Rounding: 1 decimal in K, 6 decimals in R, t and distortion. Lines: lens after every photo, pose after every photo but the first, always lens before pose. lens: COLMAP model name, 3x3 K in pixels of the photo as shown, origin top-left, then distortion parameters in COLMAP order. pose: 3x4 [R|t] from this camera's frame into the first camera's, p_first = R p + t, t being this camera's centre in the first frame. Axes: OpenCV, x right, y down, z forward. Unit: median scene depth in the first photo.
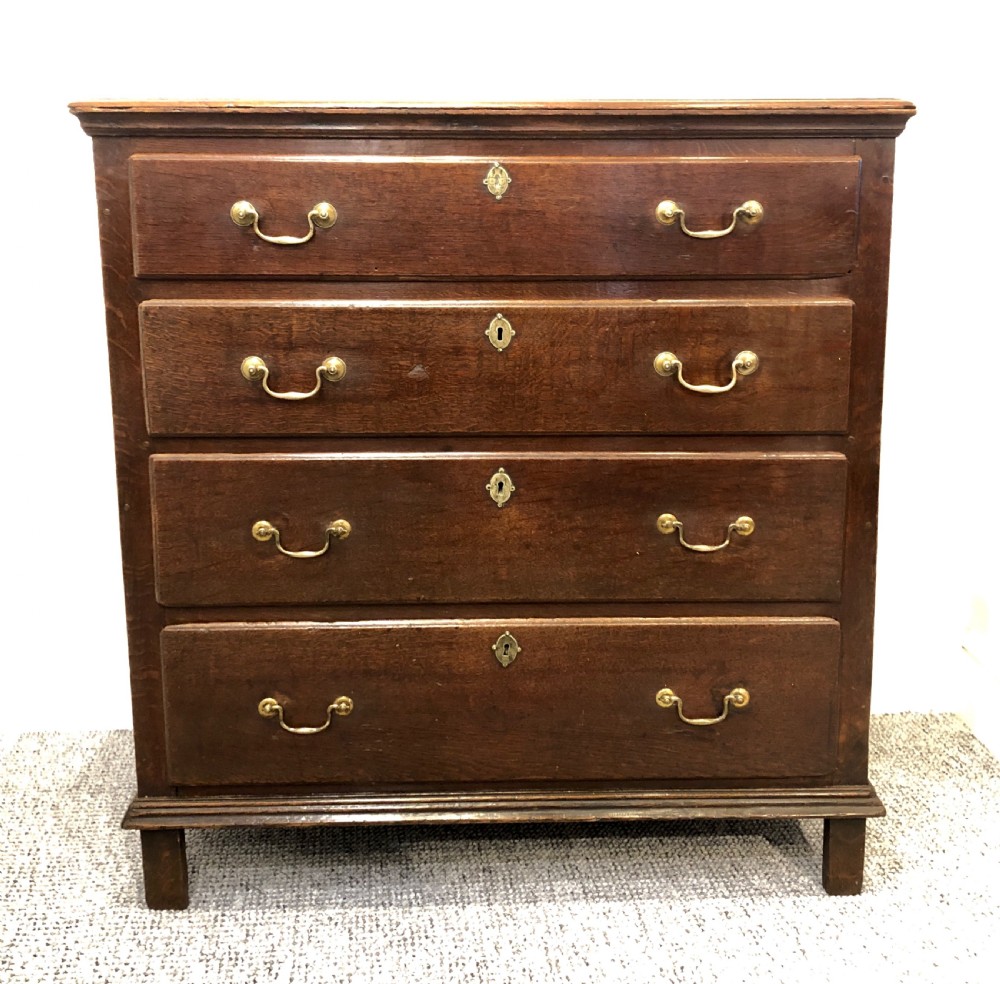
lens RADIAL K [[1183.4, 0, 510.6], [0, 1183.4, 419.2], [0, 0, 1]] dist [0.070616, -0.130373]
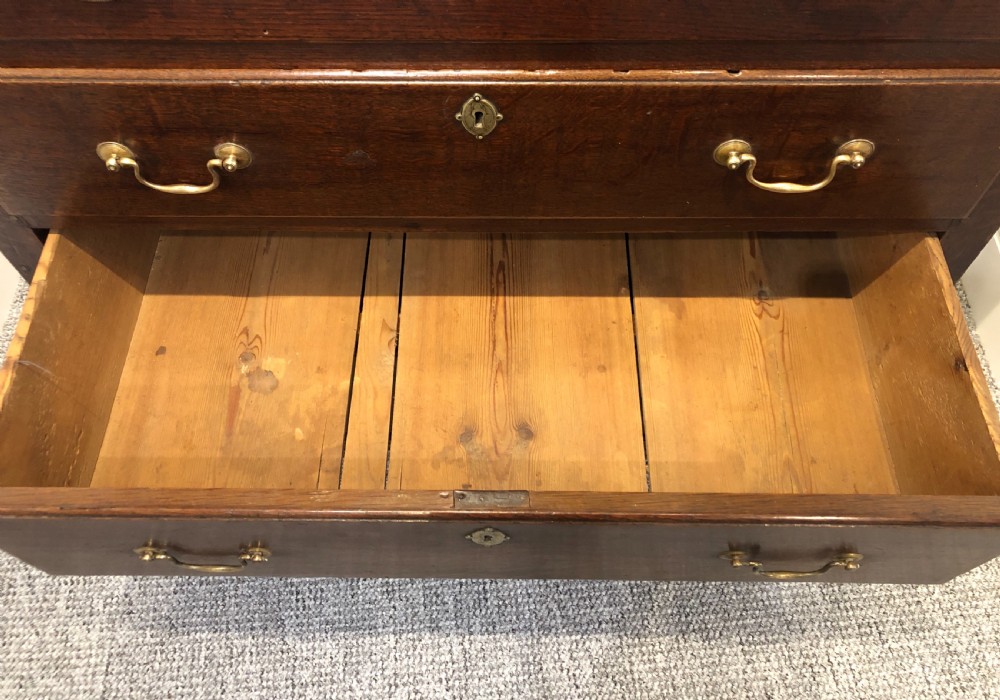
lens RADIAL K [[833.6, 0, 495.7], [0, 833.6, 314.6], [0, 0, 1]] dist [0.001389, 0.006962]
pose [[0.999247, 0.026868, -0.027993, 0.015379], [0.001790, 0.688775, 0.724973, -0.321483], [0.038759, -0.724477, 0.688208, 0.609450]]
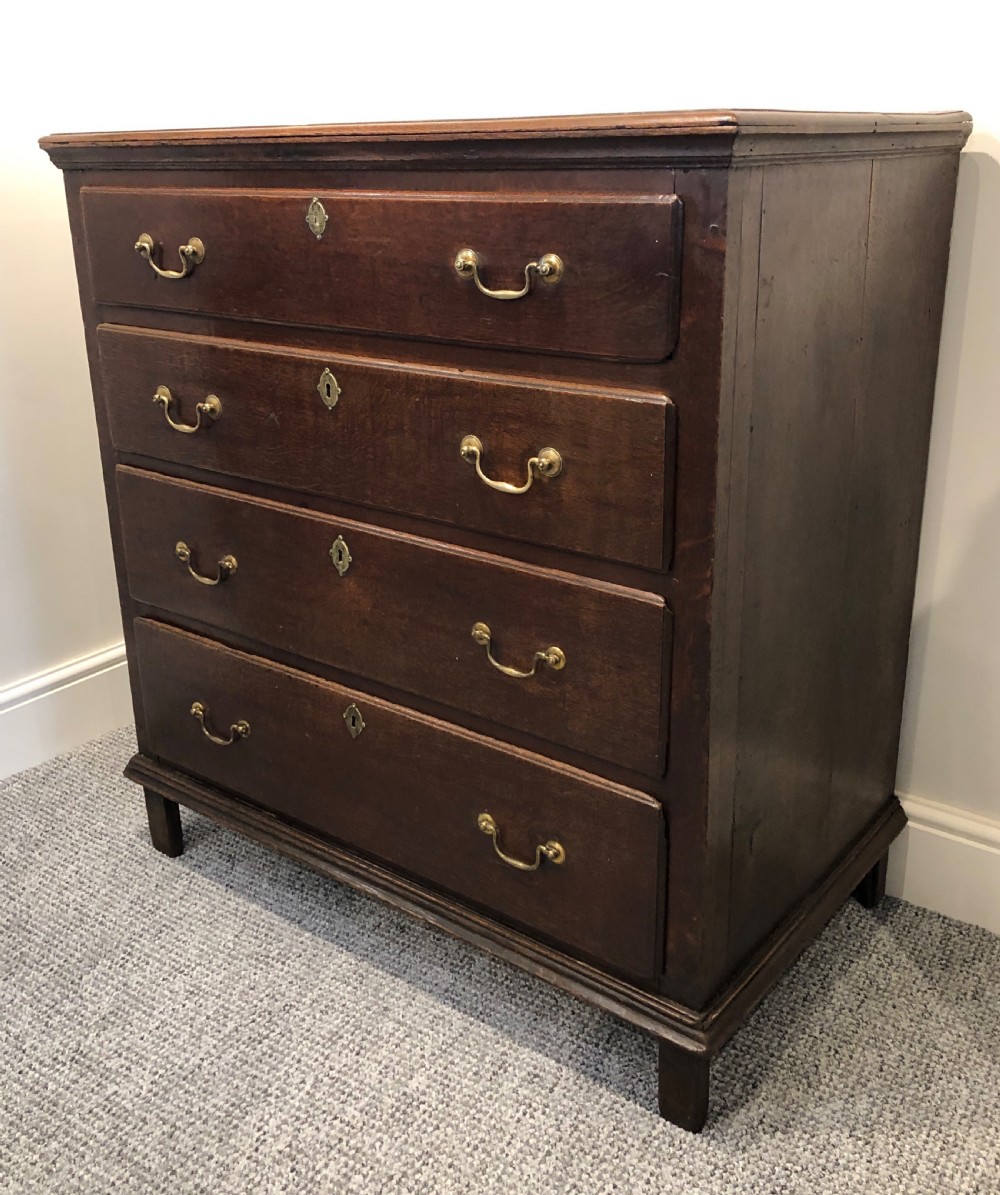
lens RADIAL K [[1193.6, 0, 494.8], [0, 1193.6, 568.5], [0, 0, 1]] dist [0.048179, -0.089851]
pose [[0.767177, 0.201211, -0.609060, 0.671050], [-0.105265, 0.976146, 0.189890, -0.125331], [0.632740, -0.081567, 0.770057, 0.357626]]
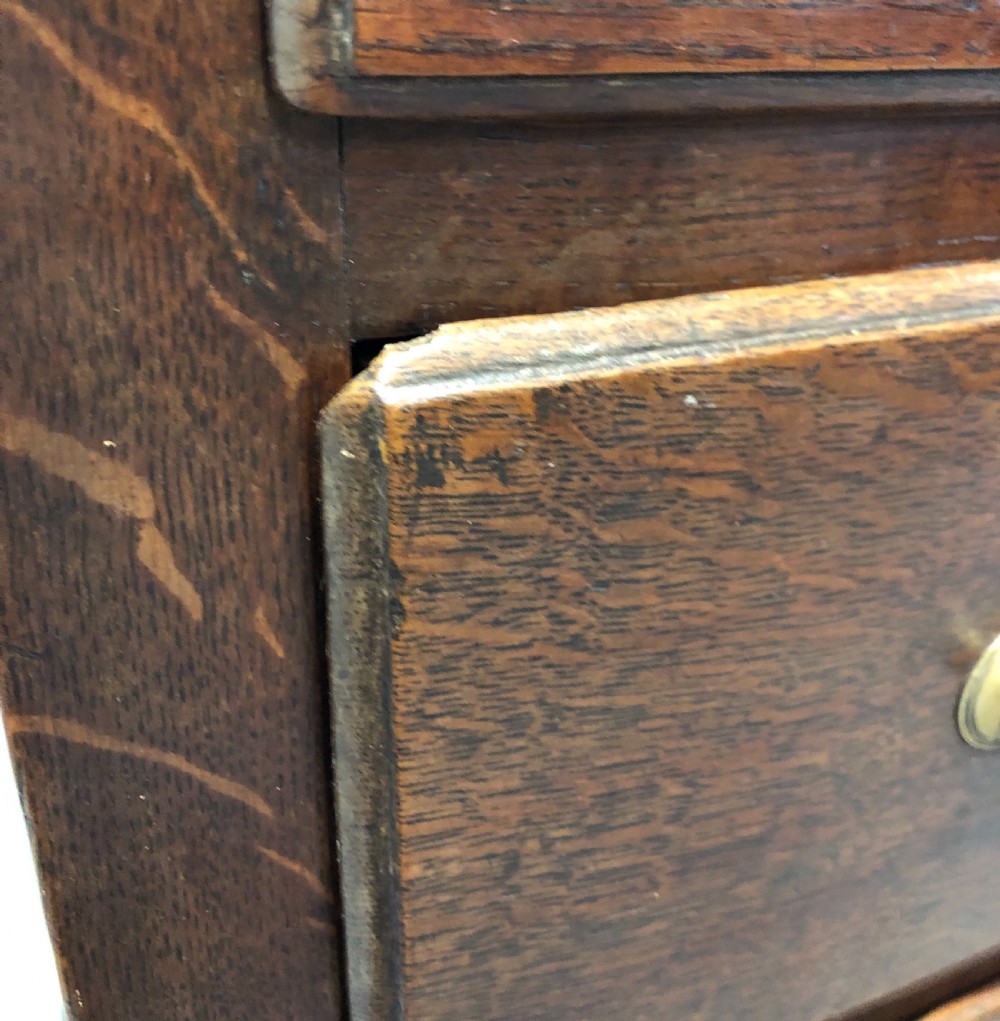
lens RADIAL K [[1208.3, 0, 549.8], [0, 1208.3, 509.7], [0, 0, 1]] dist [0.070616, -0.130373]
pose [[0.902588, -0.155762, 0.401339, -0.332775], [0.040418, 0.958793, 0.281216, -0.112697], [-0.428604, -0.237601, 0.871691, 0.882675]]
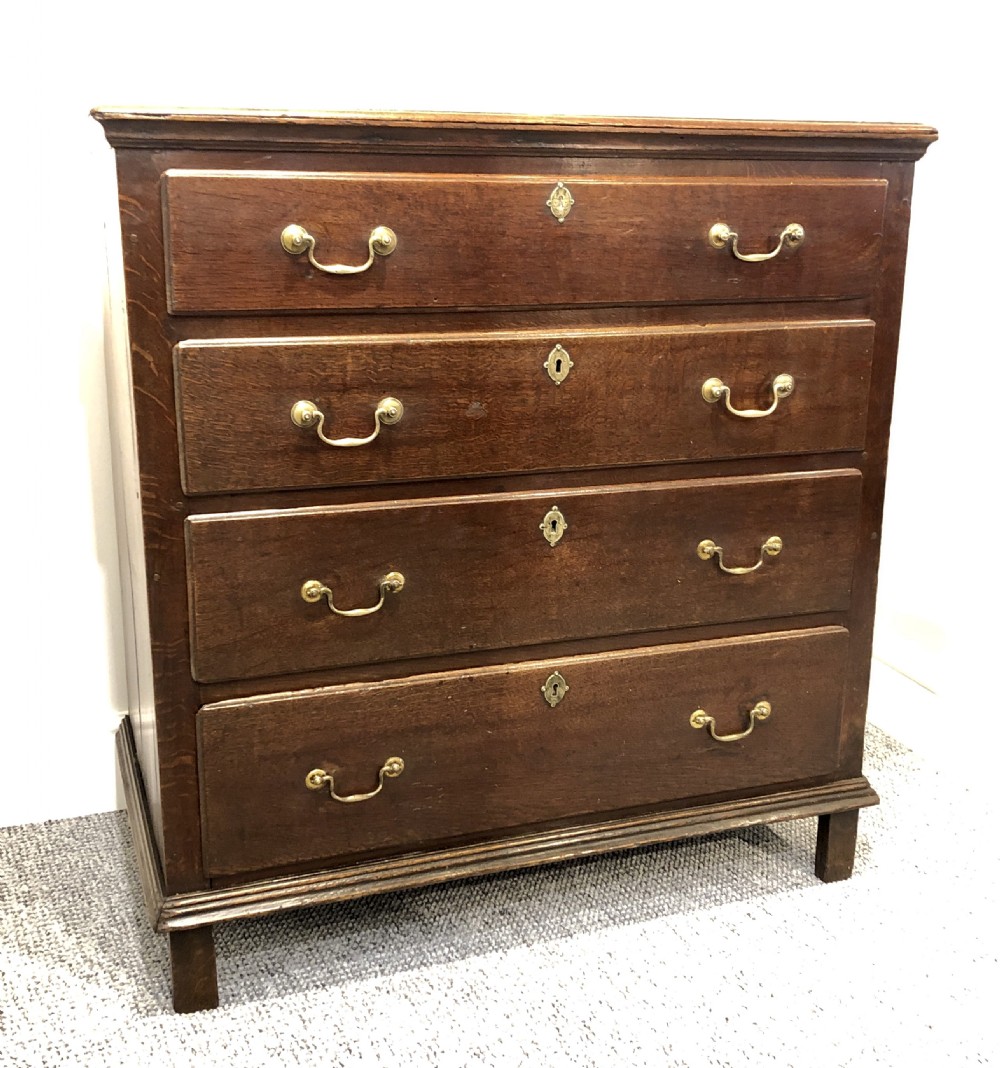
lens RADIAL K [[1262.8, 0, 480.8], [0, 1262.8, 522.9], [0, 0, 1]] dist [0.129581, -0.363957]
pose [[0.951854, -0.070859, 0.298251, -0.378194], [0.045810, 0.994873, 0.090164, -0.040659], [-0.303111, -0.072160, 0.950219, 0.040385]]
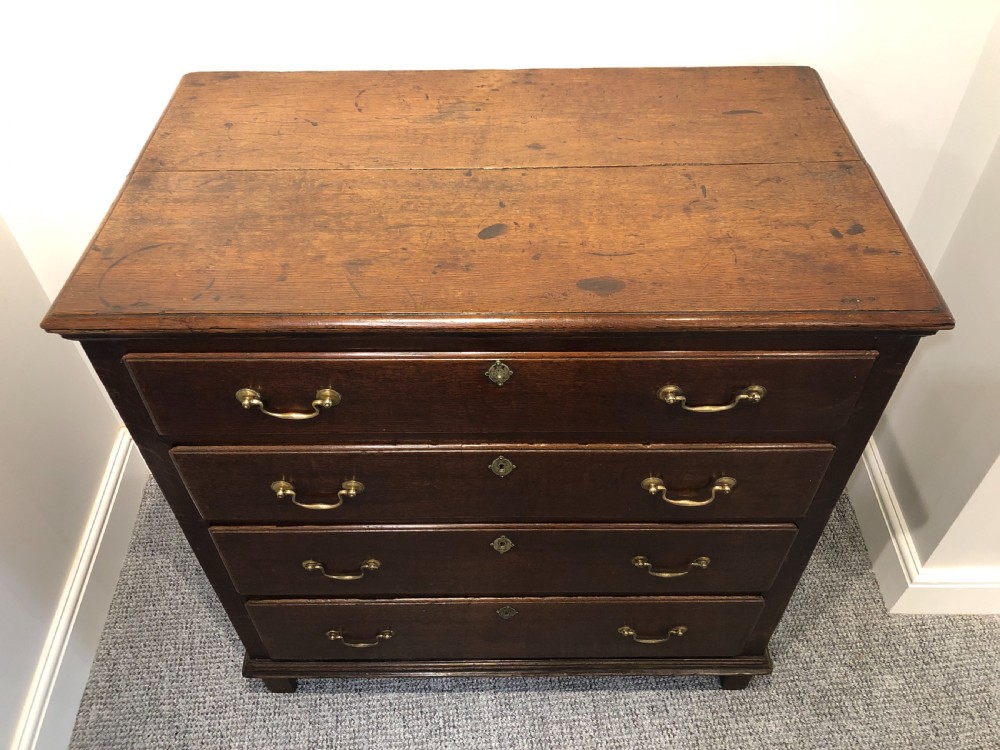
lens RADIAL K [[814.8, 0, 497.6], [0, 814.8, 368.6], [0, 0, 1]] dist [0.020776, -0.007403]
pose [[0.999650, 0.014238, -0.022318, 0.002646], [0.001488, 0.811501, 0.584349, -0.579678], [0.026431, -0.584178, 0.811195, 0.440550]]
